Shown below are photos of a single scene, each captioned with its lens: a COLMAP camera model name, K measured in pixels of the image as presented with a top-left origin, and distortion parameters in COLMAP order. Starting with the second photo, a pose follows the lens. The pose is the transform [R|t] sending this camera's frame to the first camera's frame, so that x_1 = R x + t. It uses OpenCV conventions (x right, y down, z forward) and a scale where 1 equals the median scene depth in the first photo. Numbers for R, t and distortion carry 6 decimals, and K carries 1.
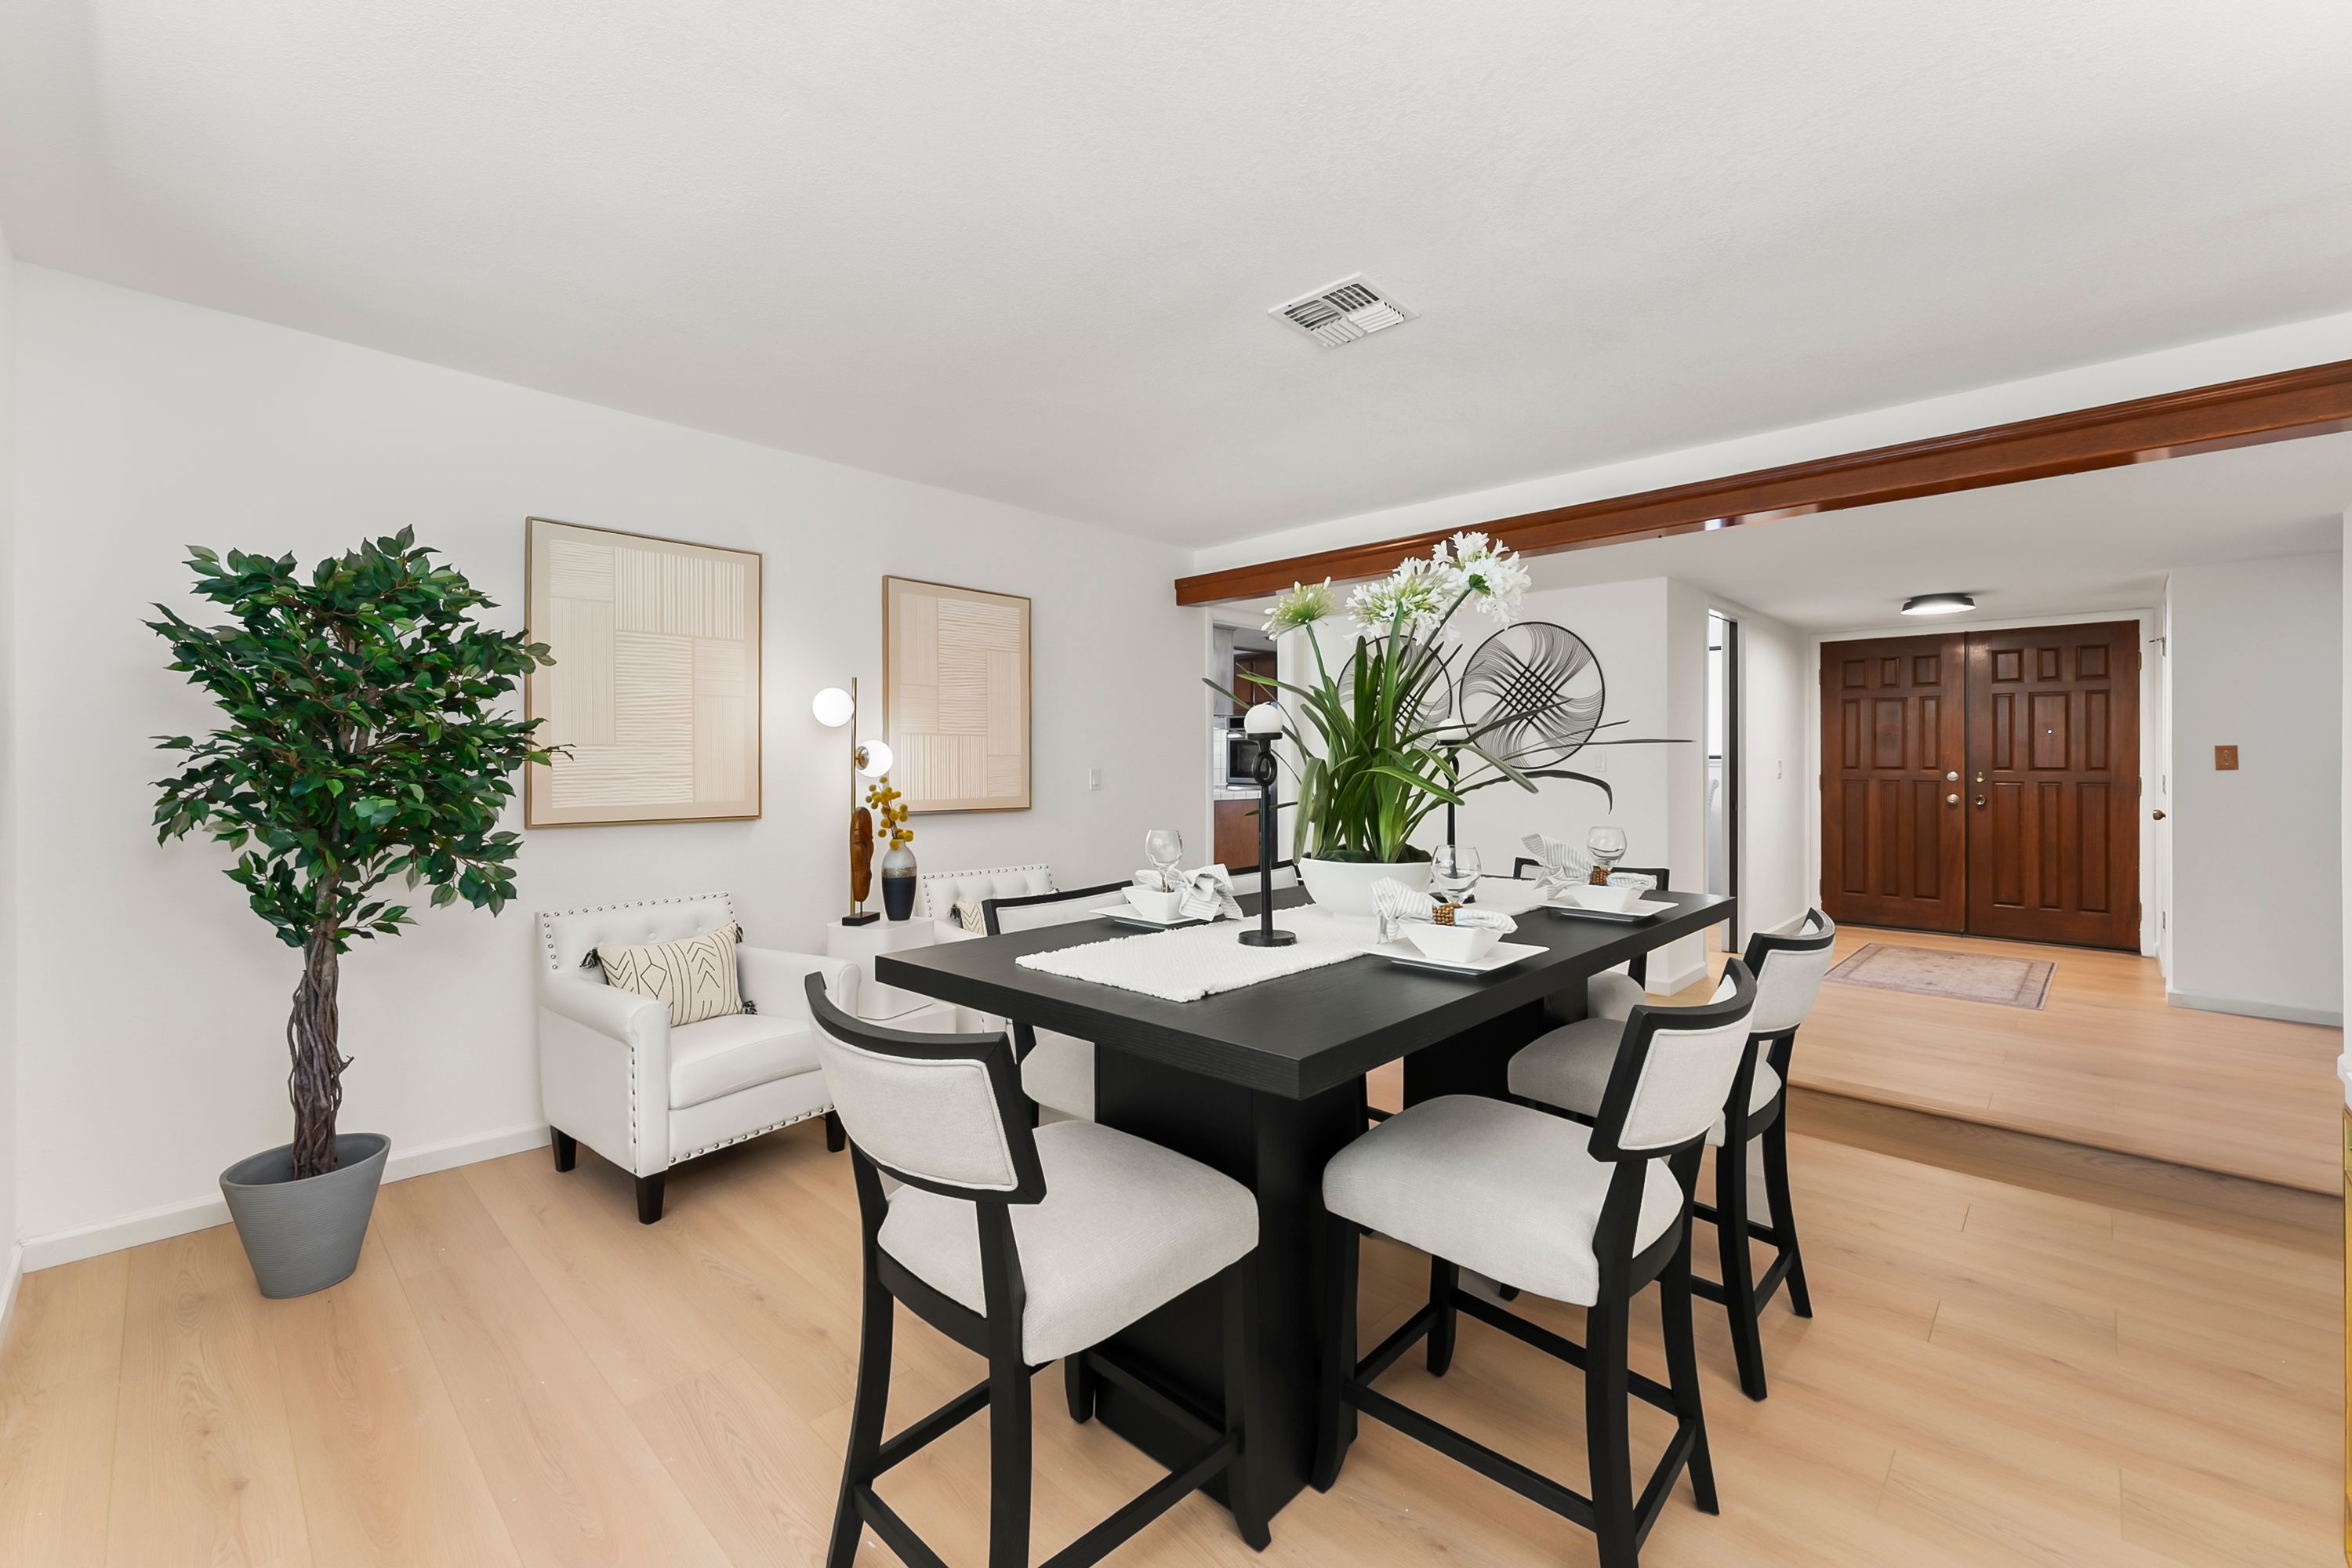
lens RADIAL K [[974.9, 0, 1175.9], [0, 974.9, 769.2], [0, 0, 1]] dist [0.004243, 0.000043]
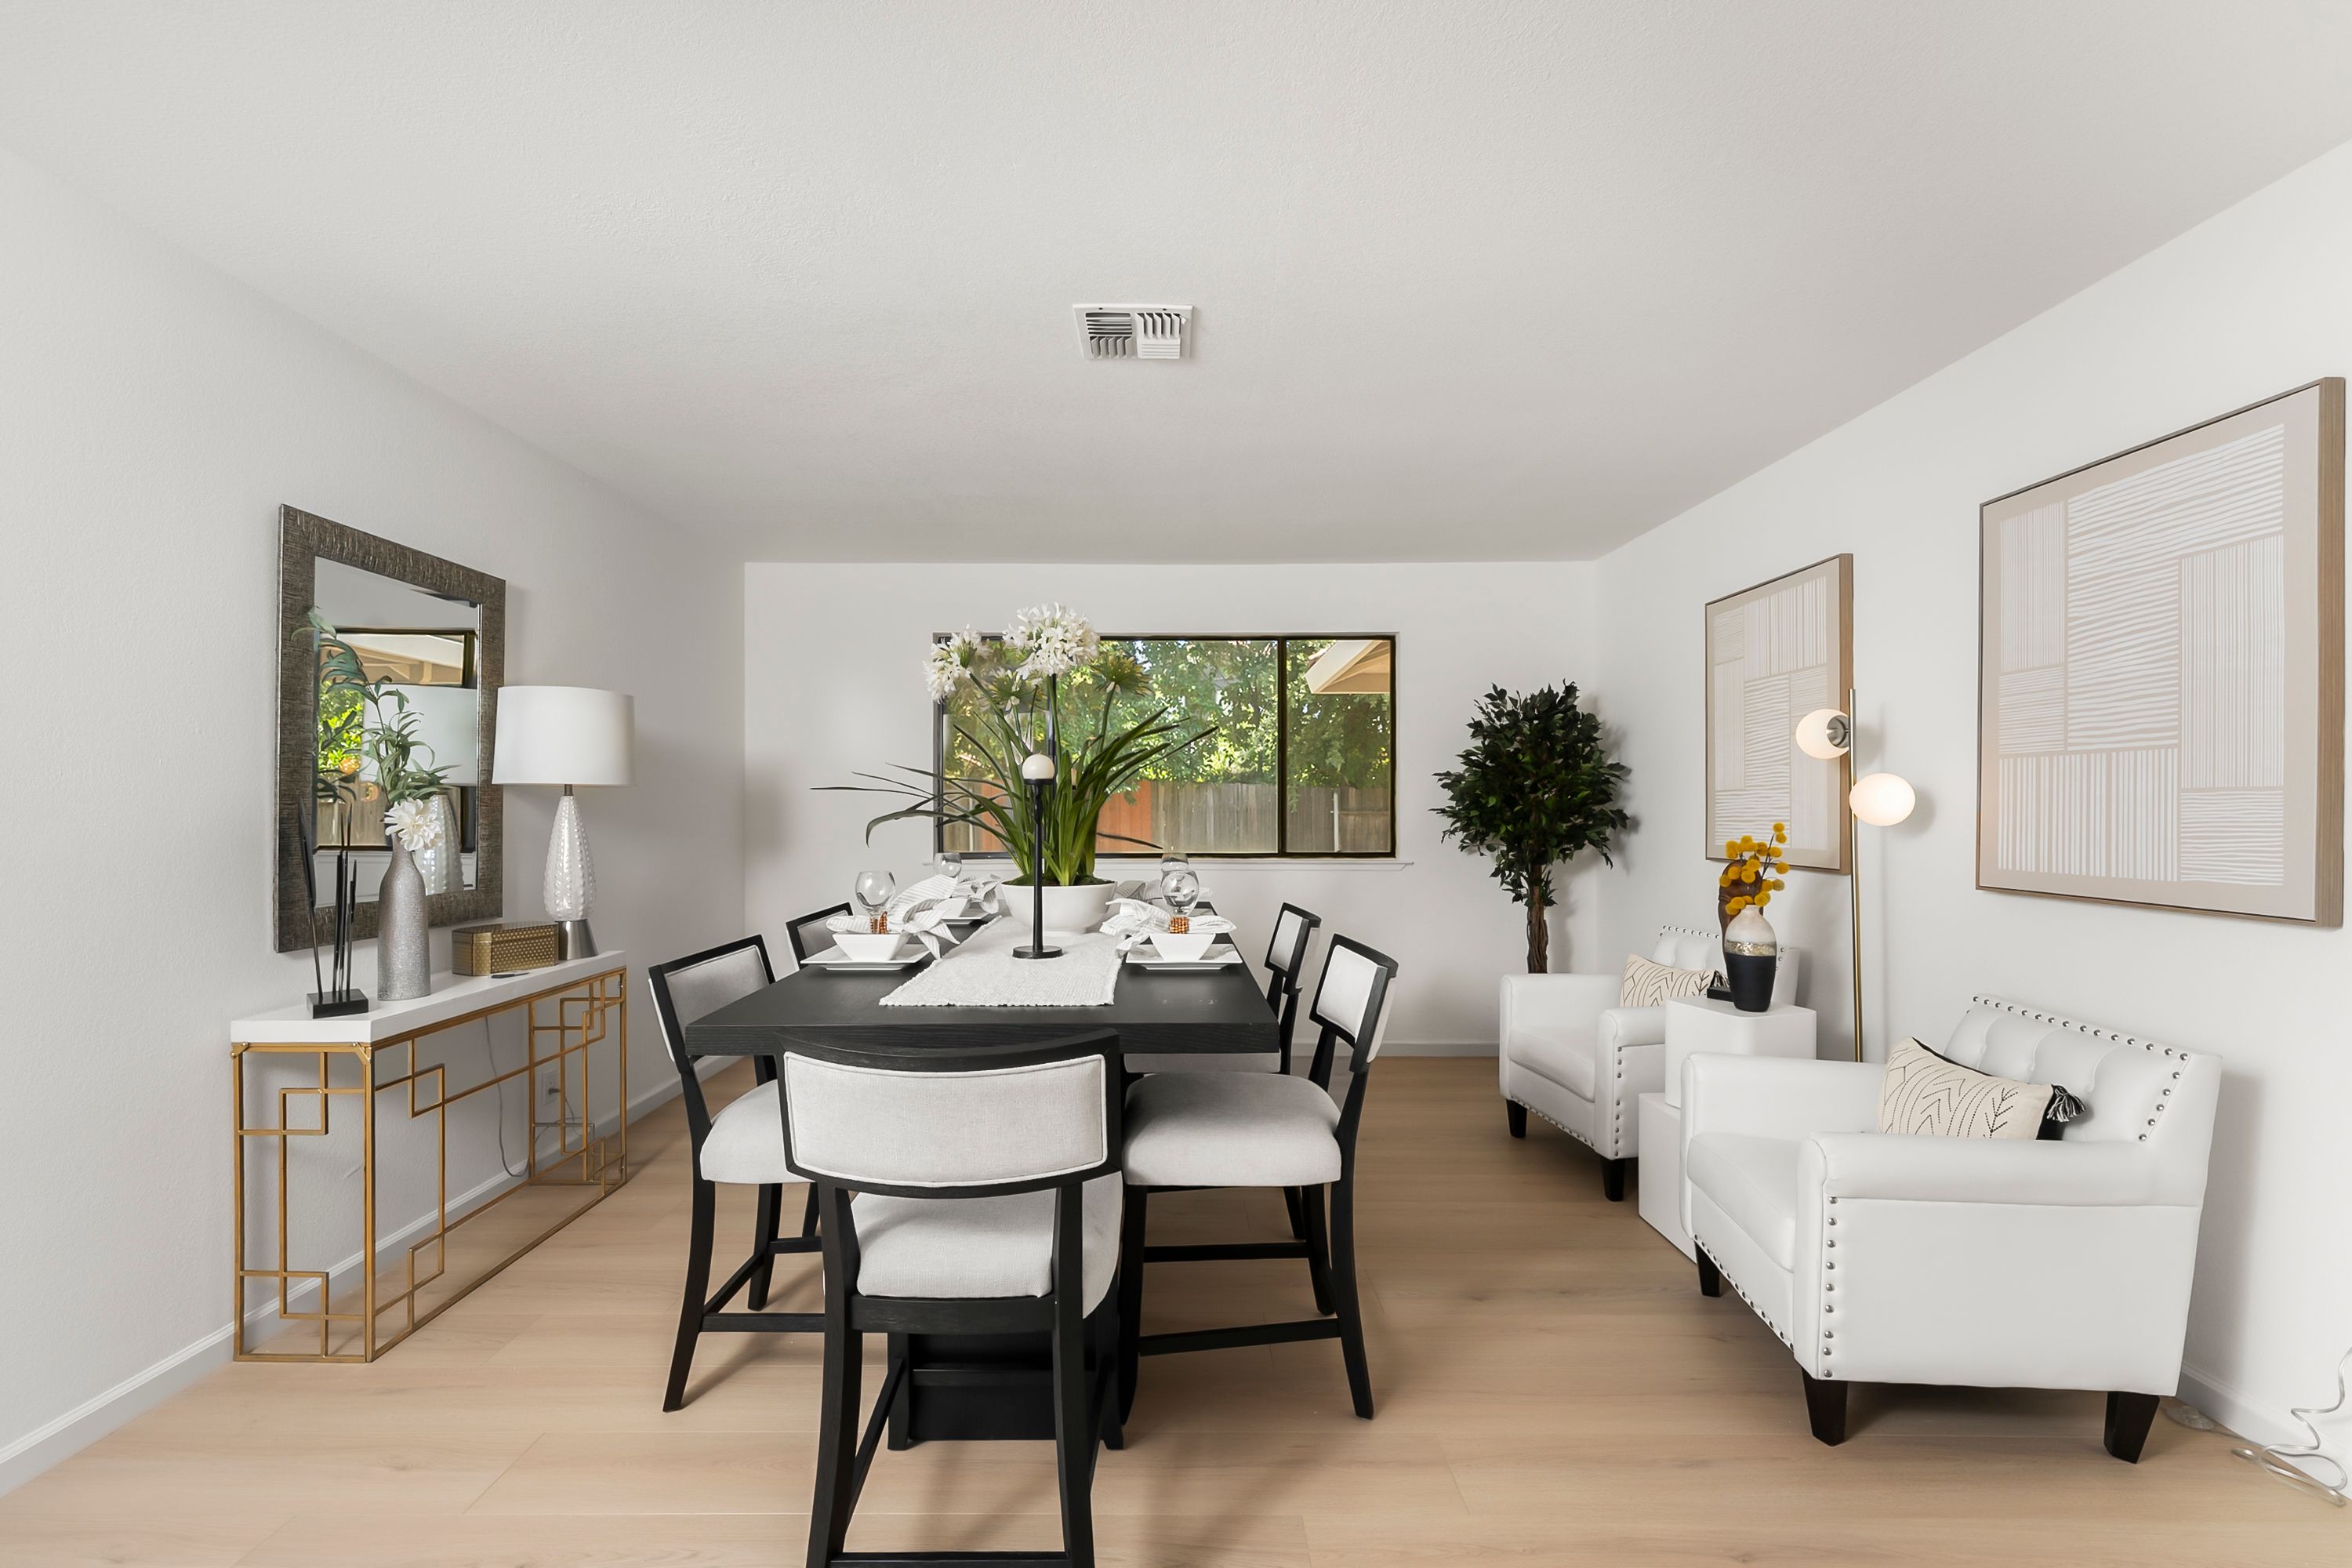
lens RADIAL K [[974.9, 0, 1152.7], [0, 974.9, 806.4], [0, 0, 1]] dist [0.004243, 0.000043]
pose [[-0.730340, -0.005508, -0.683061, 0.517109], [-0.009096, 0.999957, 0.001661, -0.002370], [0.683023, 0.007426, -0.730359, 1.098072]]
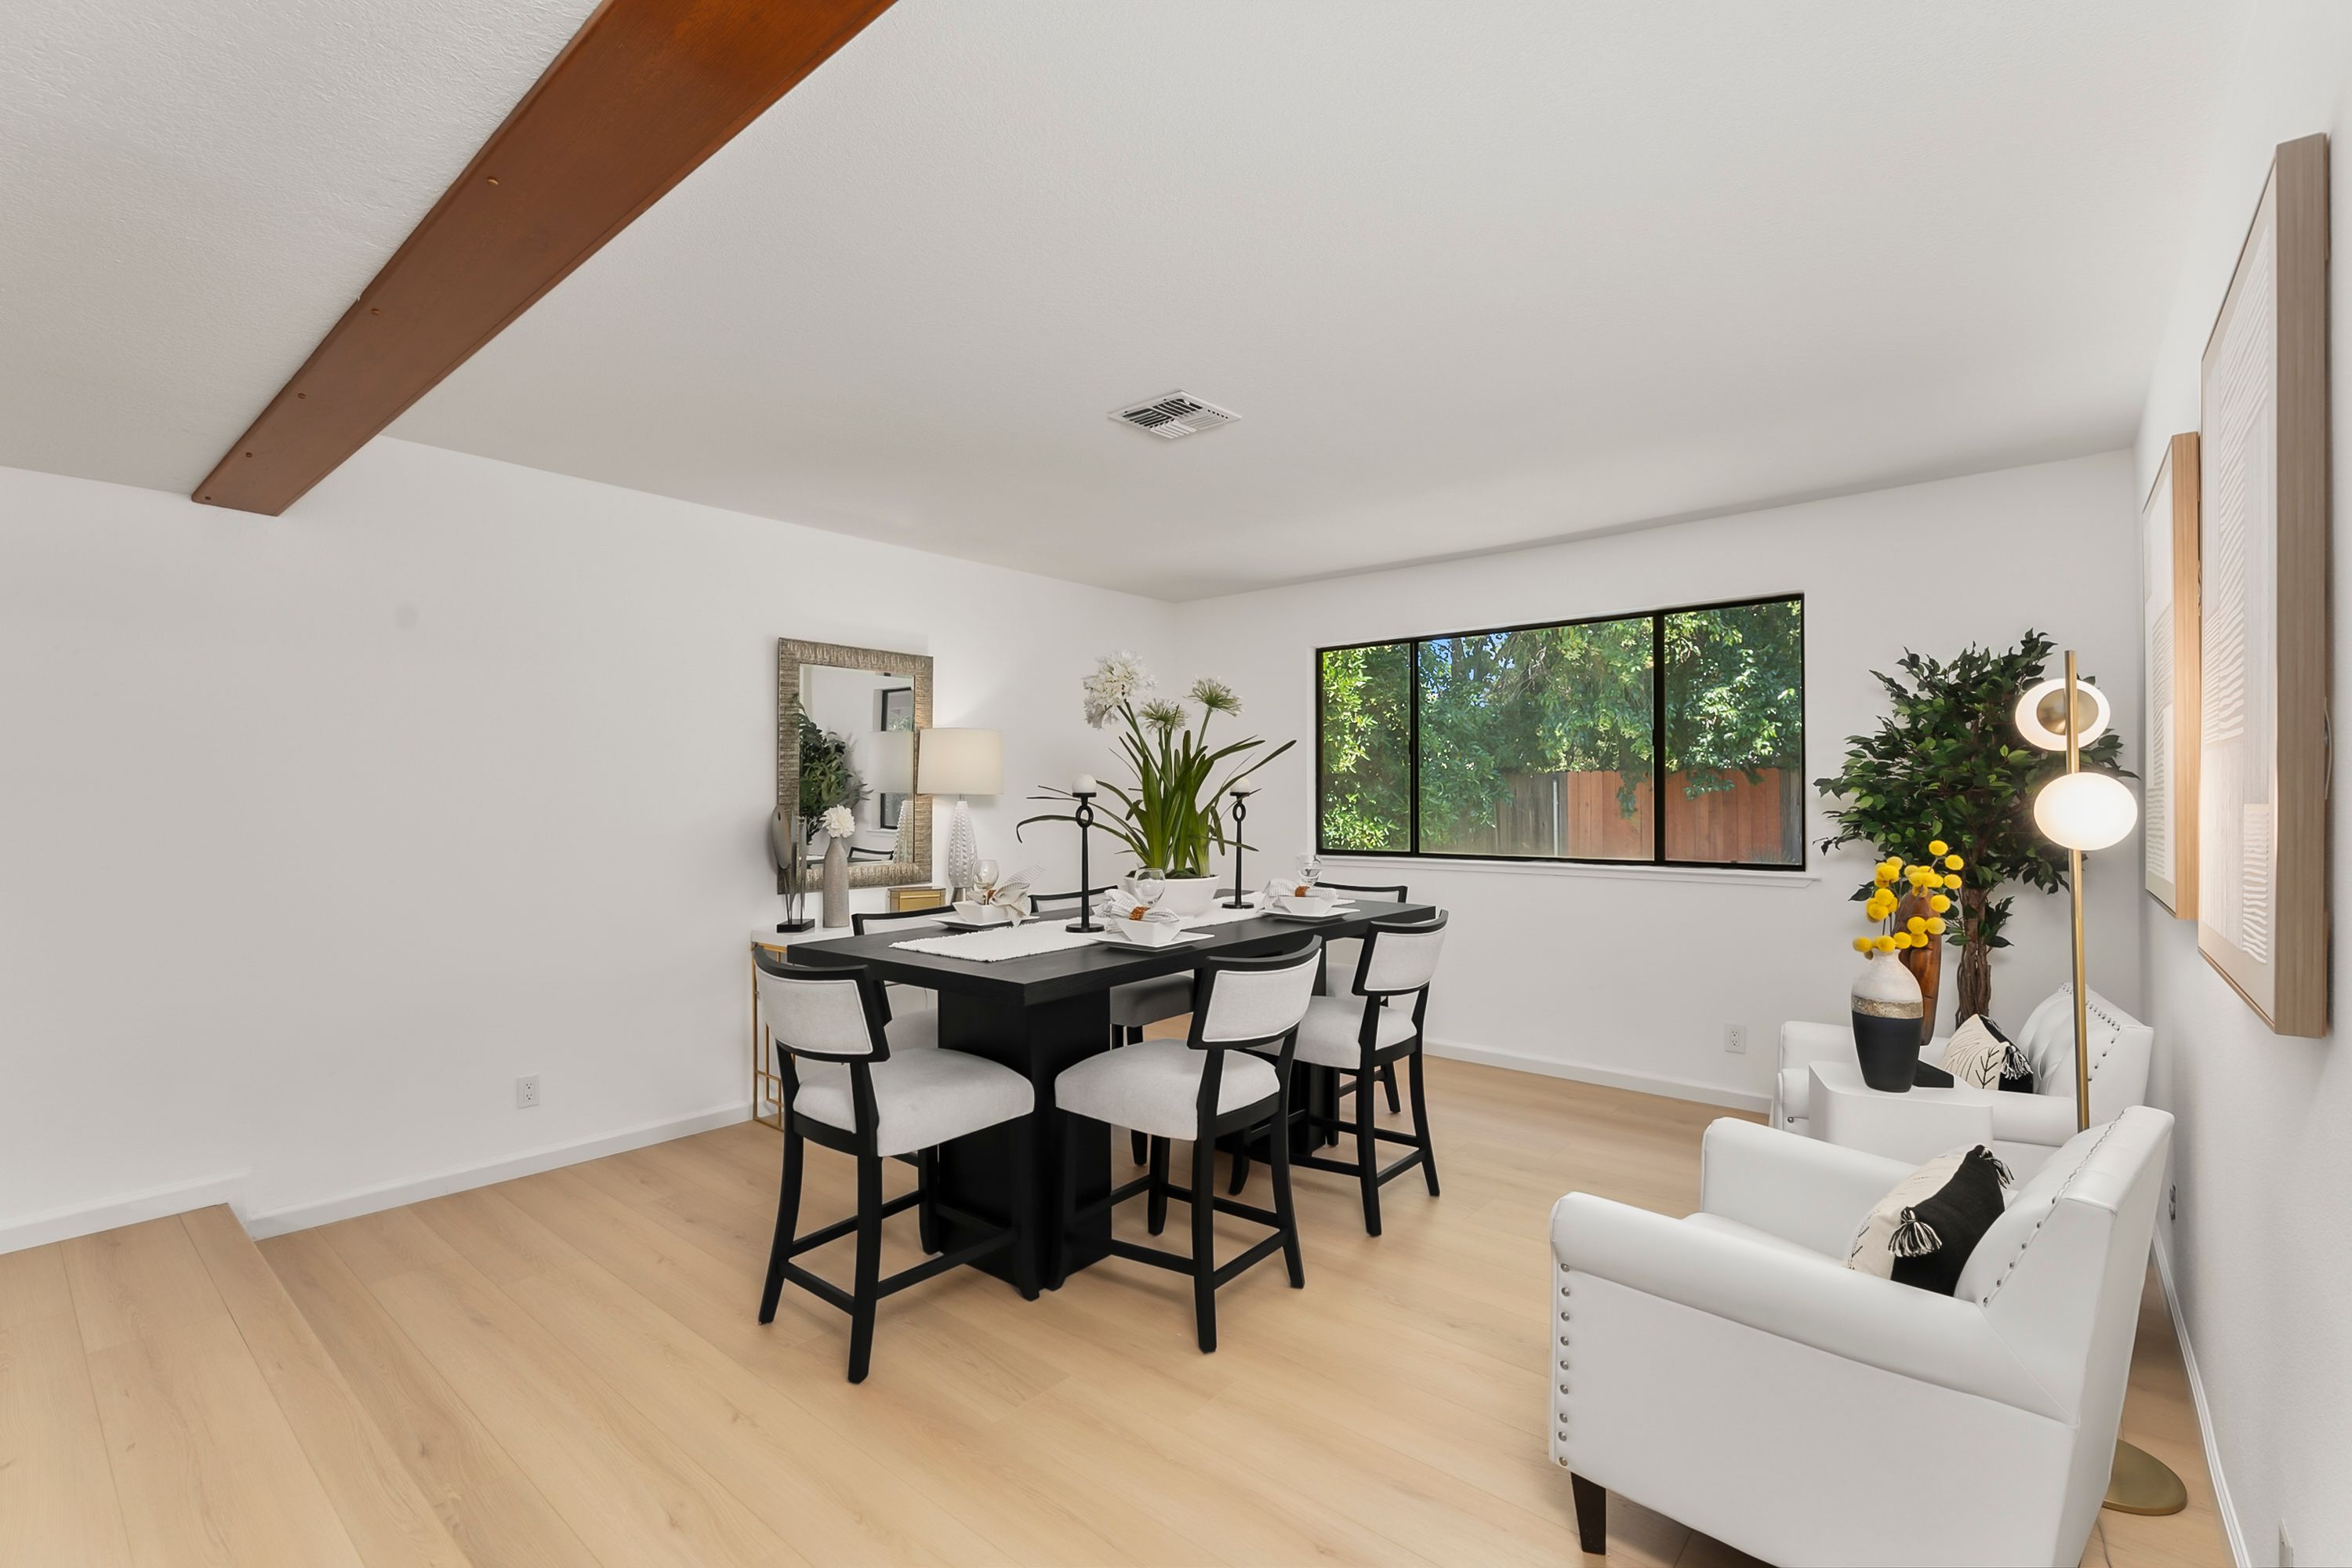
lens RADIAL K [[1019.1, 0, 1183.2], [0, 1019.1, 785.8], [0, 0, 1]] dist [0.004762, 0.000501]
pose [[-0.998272, -0.003147, -0.058682, 0.143047], [-0.002910, 0.999987, -0.004115, -0.018694], [0.058694, -0.003937, -0.998268, 1.396213]]
